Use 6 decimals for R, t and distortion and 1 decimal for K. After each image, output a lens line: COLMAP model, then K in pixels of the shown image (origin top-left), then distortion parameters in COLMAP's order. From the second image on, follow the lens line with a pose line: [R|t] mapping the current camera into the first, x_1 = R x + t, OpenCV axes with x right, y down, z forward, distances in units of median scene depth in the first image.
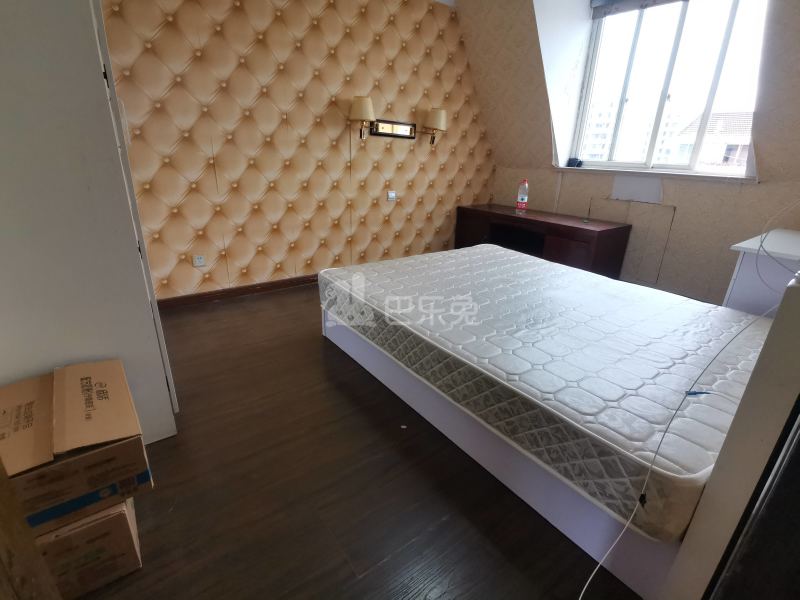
lens RADIAL K [[386.7, 0, 399.5], [0, 386.7, 304.2], [0, 0, 1]] dist [-0.004358, -0.003739]
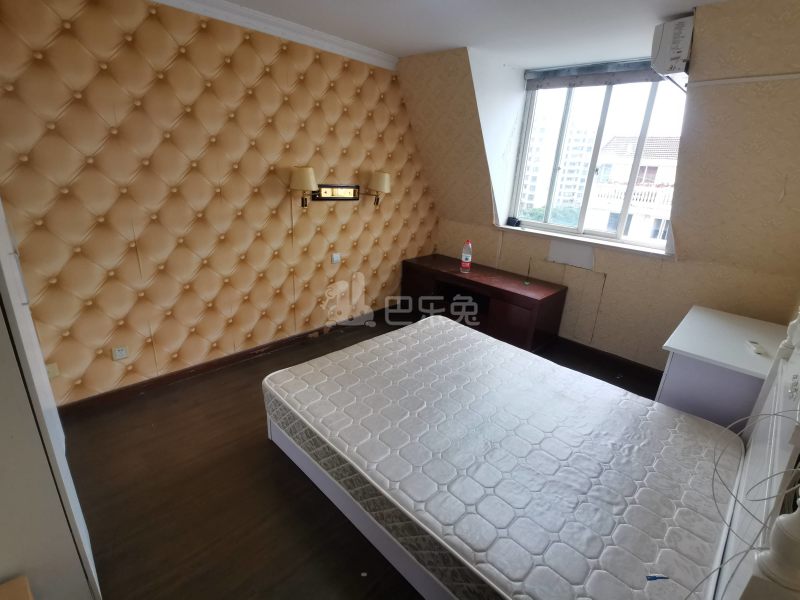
lens RADIAL K [[386.7, 0, 400.0], [0, 386.7, 302.3], [0, 0, 1]] dist [-0.004358, -0.003739]
pose [[0.988217, -0.029067, 0.150272, -0.013098], [0.031355, 0.999425, -0.012881, -0.175669], [-0.149811, 0.017441, 0.988561, 0.025335]]
